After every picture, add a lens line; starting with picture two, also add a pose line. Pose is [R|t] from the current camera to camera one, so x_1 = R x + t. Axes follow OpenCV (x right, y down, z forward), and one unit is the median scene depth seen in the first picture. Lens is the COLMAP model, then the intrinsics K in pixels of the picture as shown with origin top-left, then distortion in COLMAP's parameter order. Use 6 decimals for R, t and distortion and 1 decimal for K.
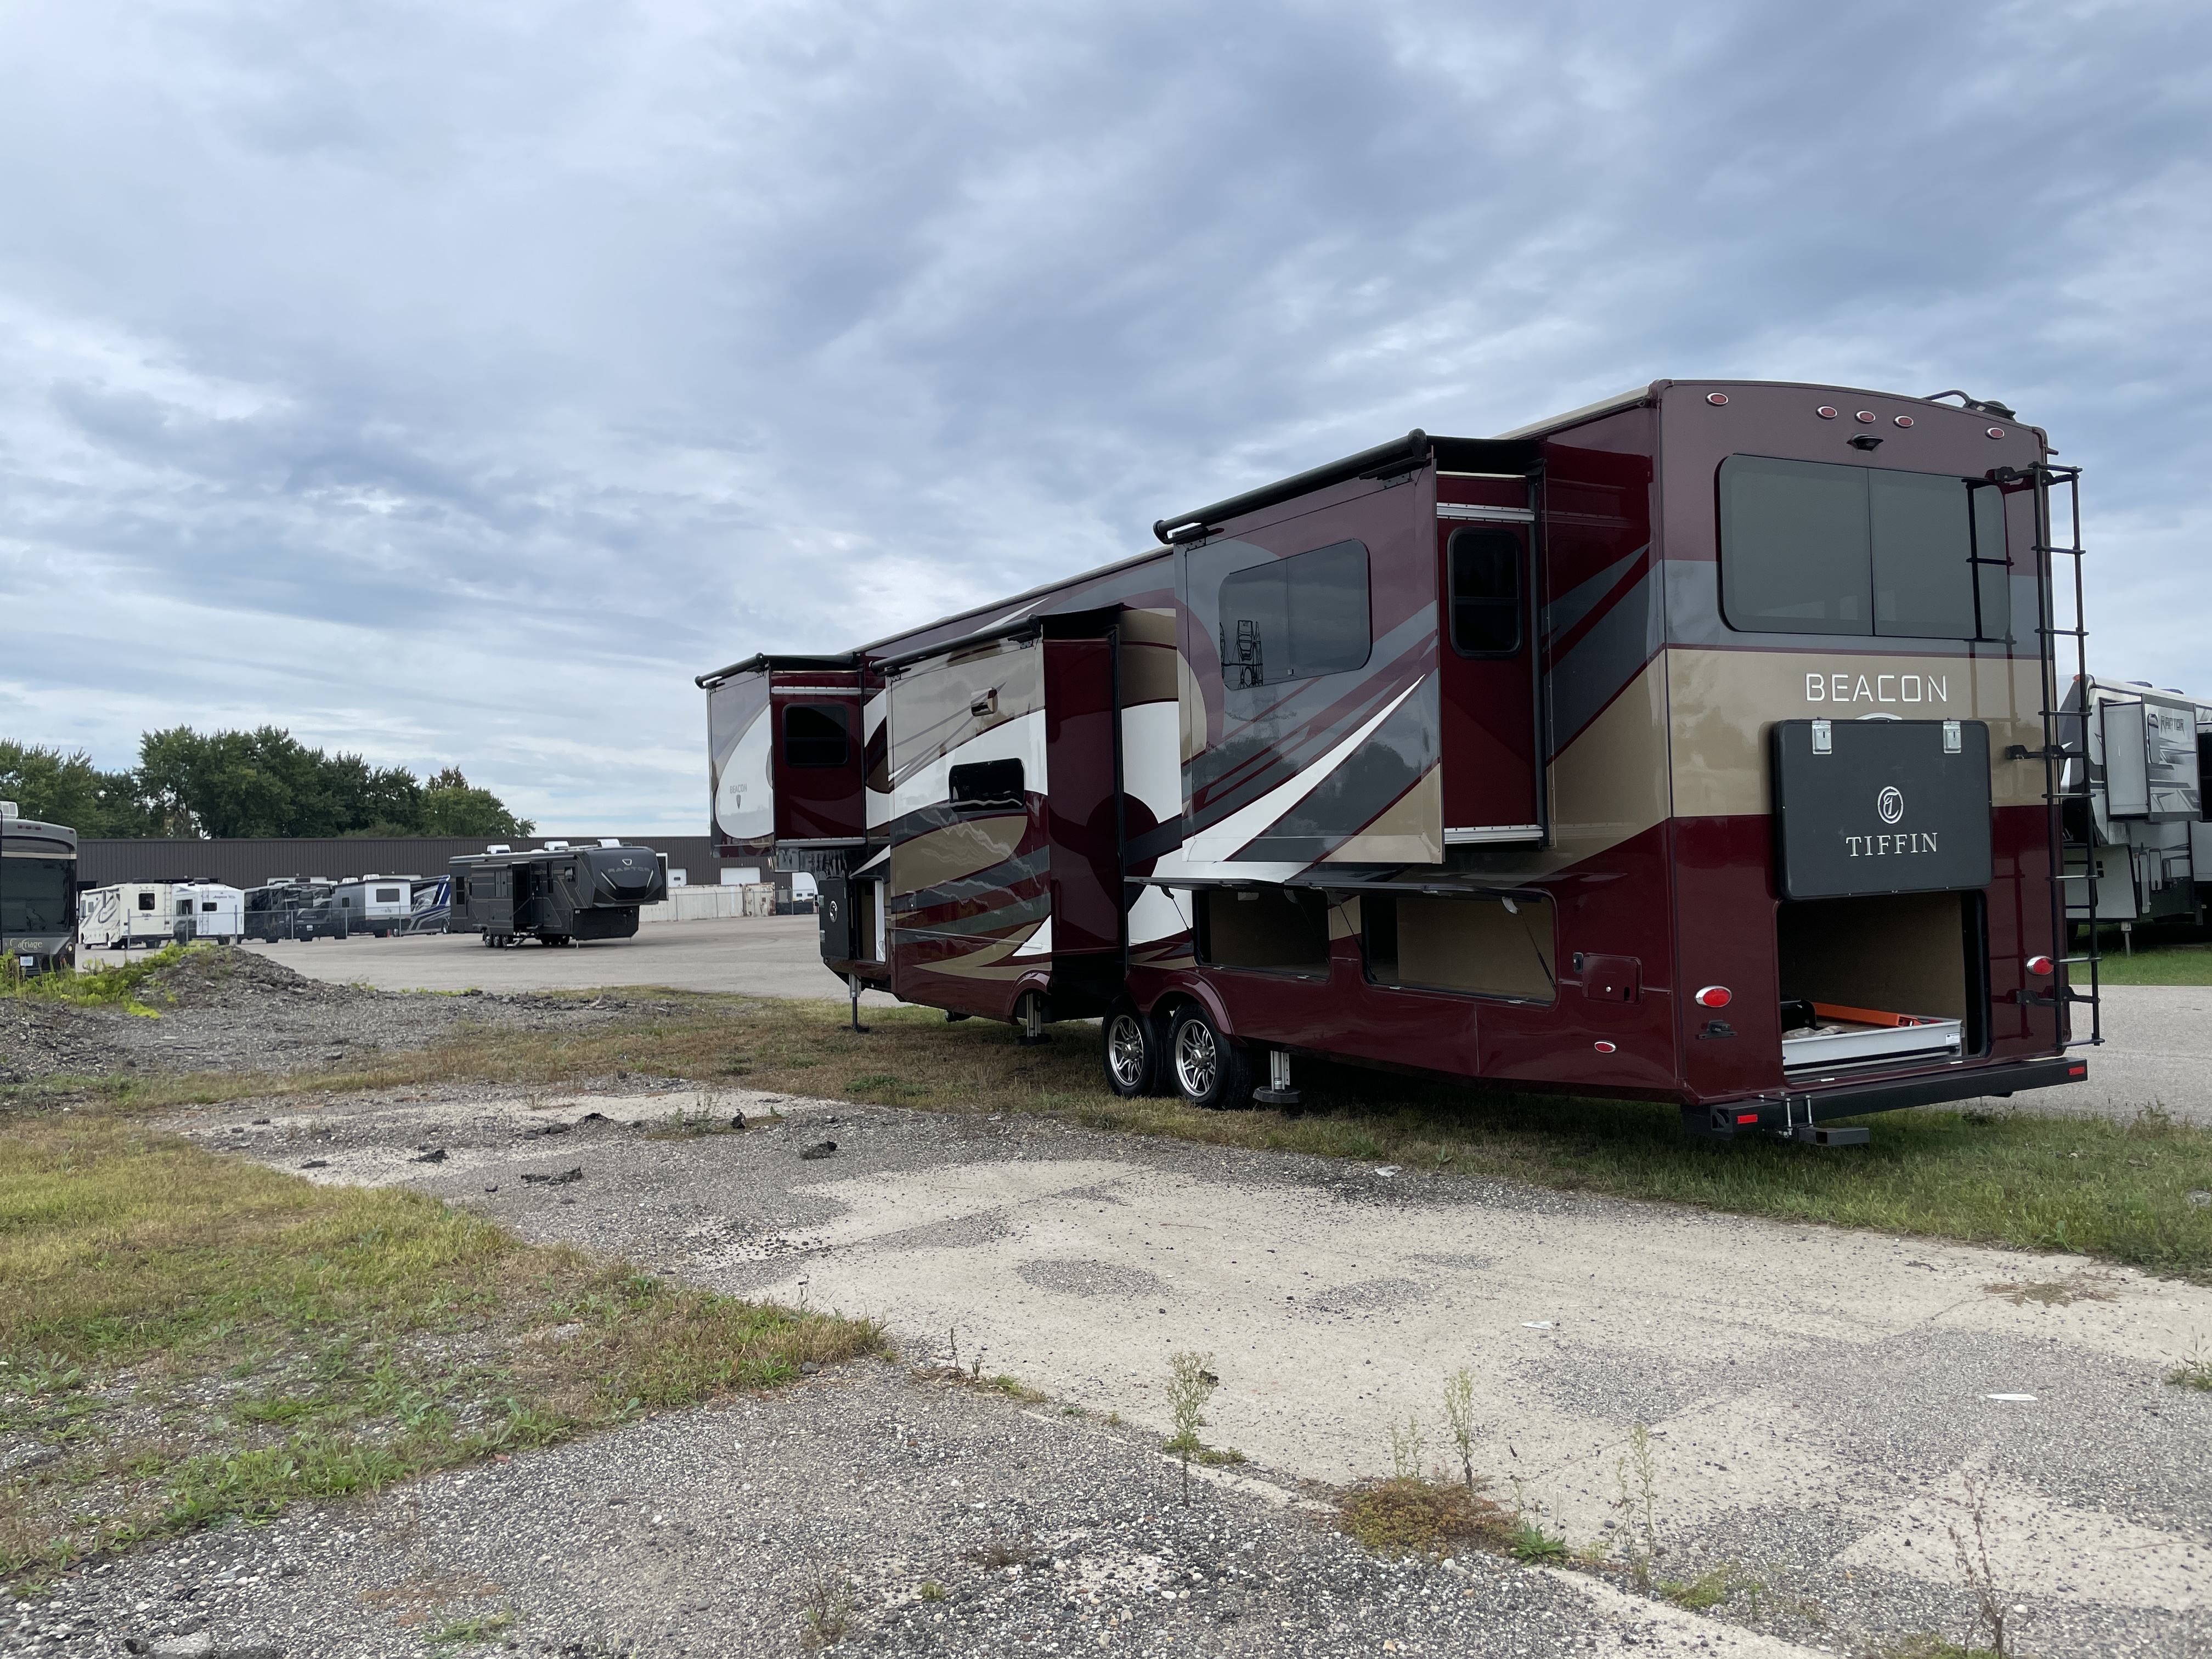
lens RADIAL K [[1675.7, 0, 1104.2], [0, 1675.7, 809.7], [0, 0, 1]] dist [0.087235, -0.128168]
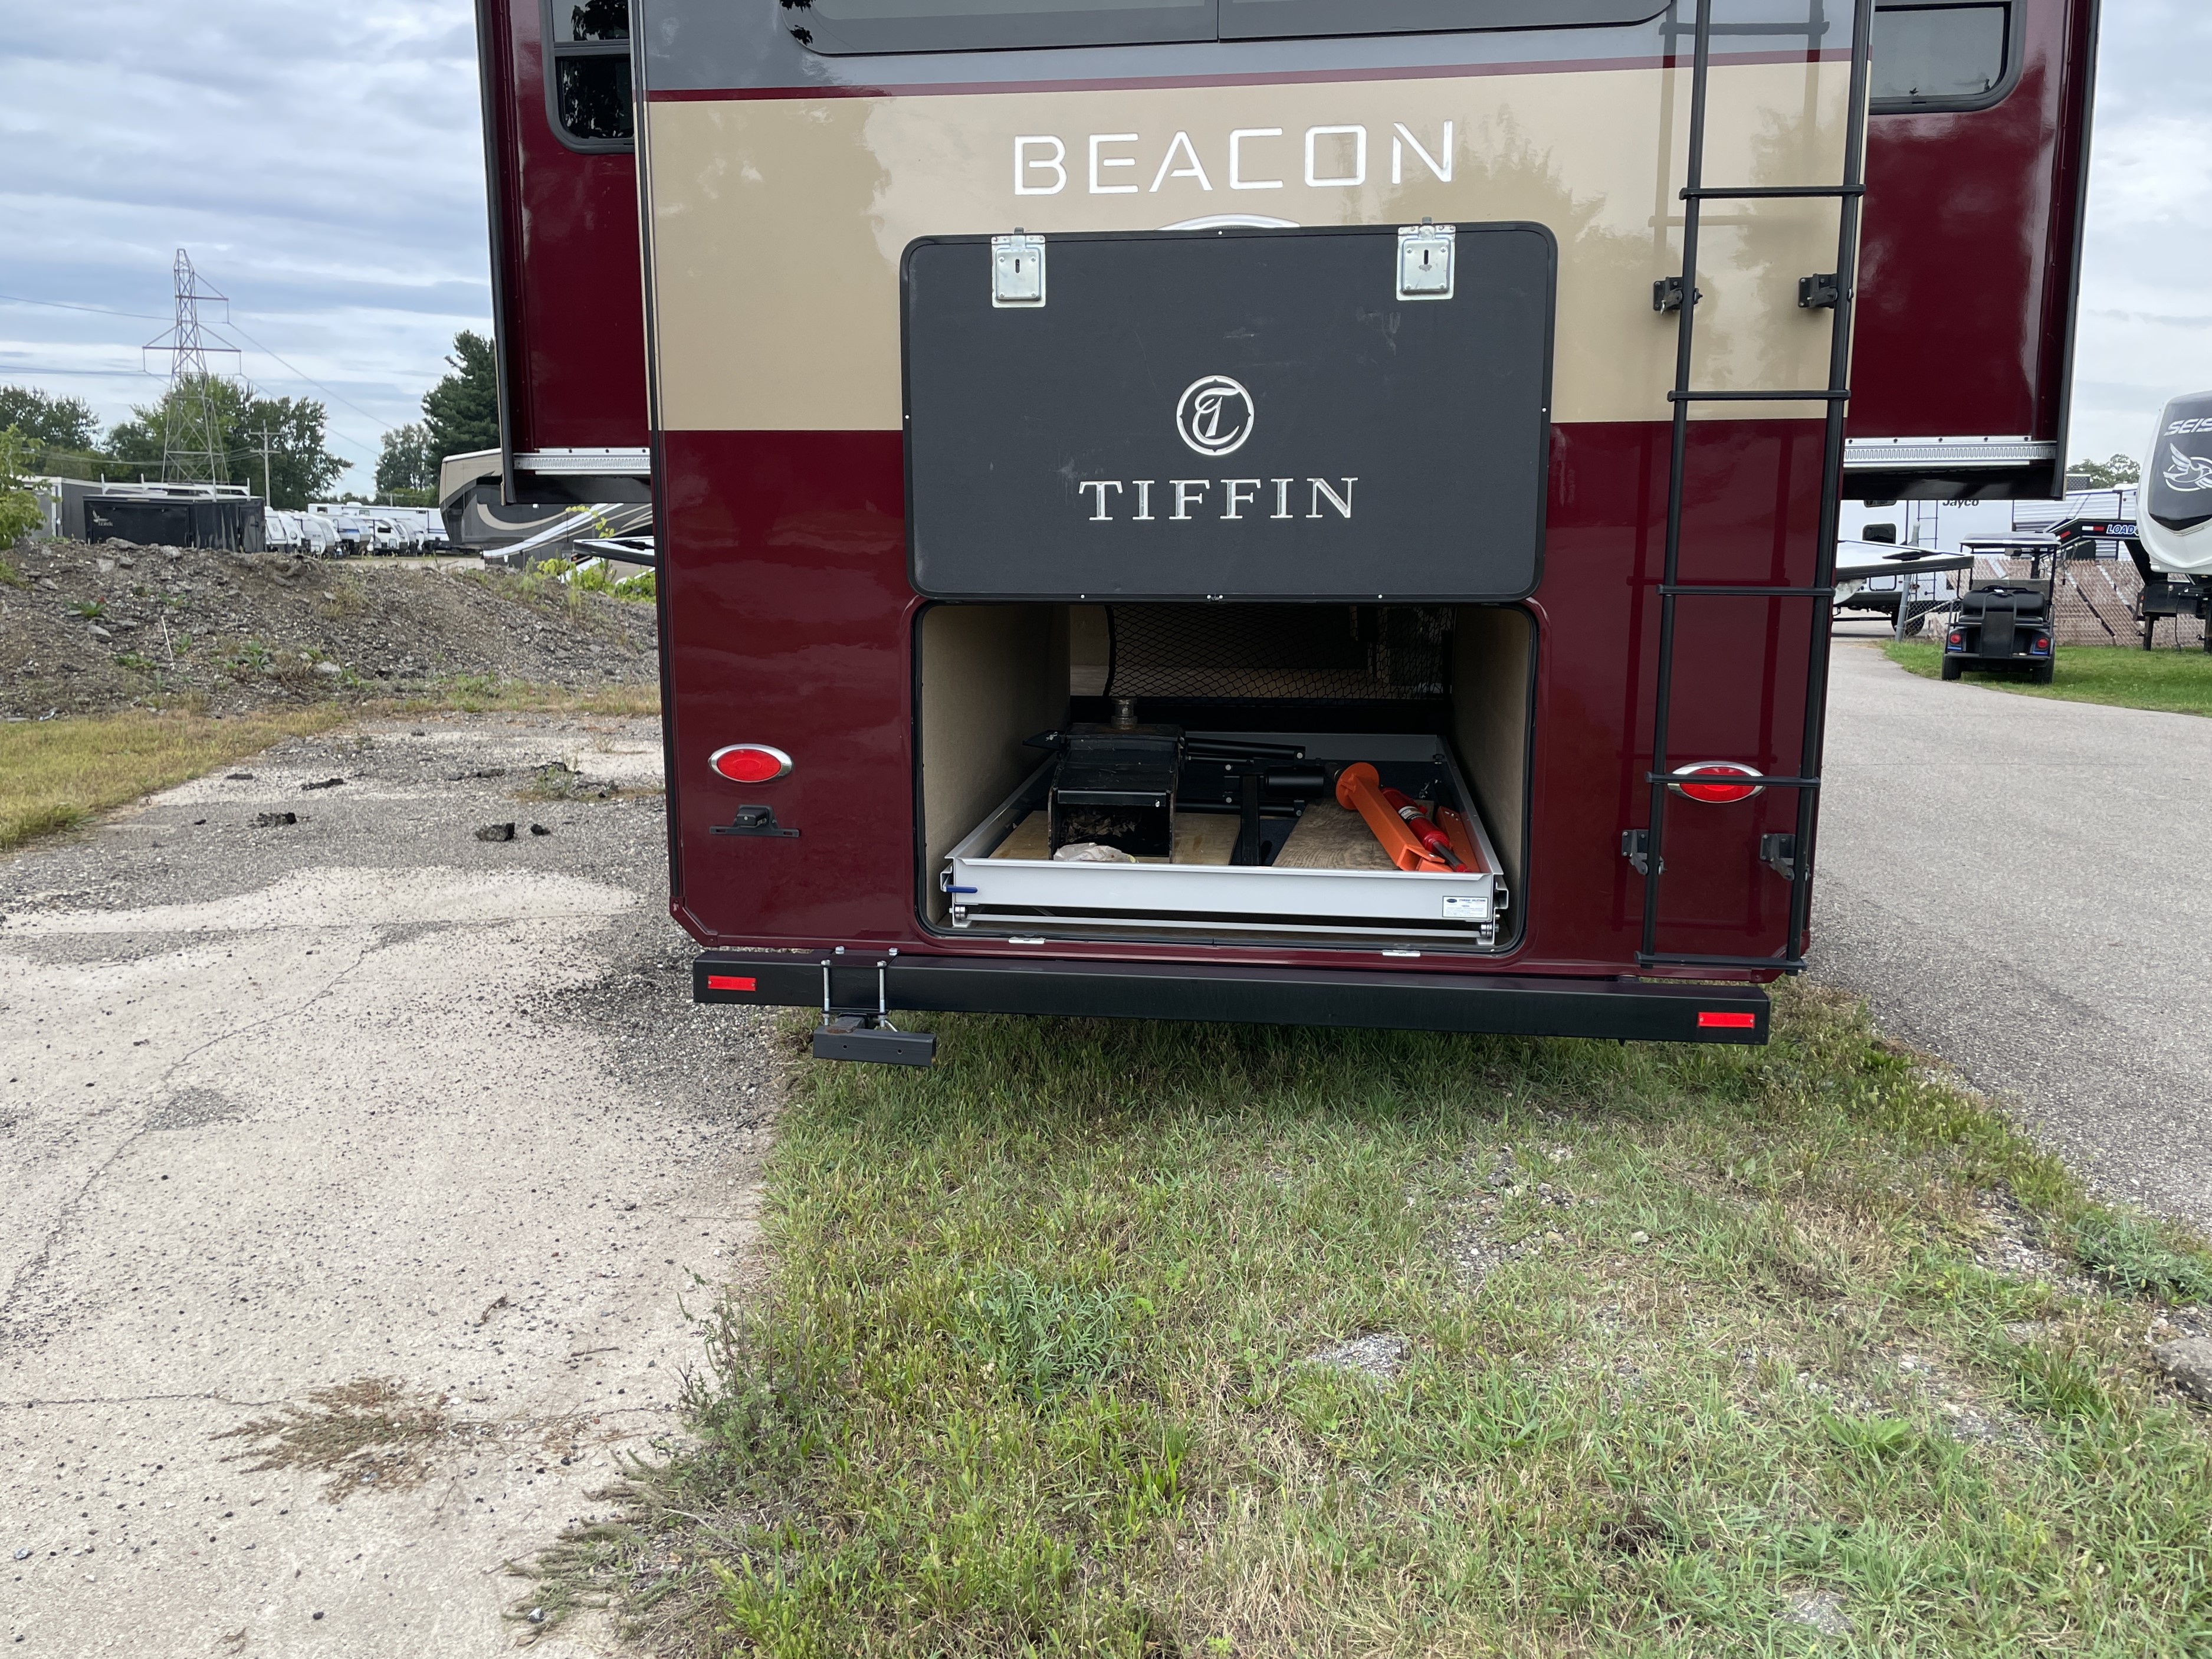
lens RADIAL K [[1775.5, 0, 1106.0], [0, 1775.5, 829.5], [0, 0, 1]] dist [0.029750, -0.003525]
pose [[0.820121, 0.134127, -0.556248, 0.724285], [-0.015714, 0.977051, 0.212427, 0.005100], [0.571974, -0.165475, 0.803407, 0.549411]]
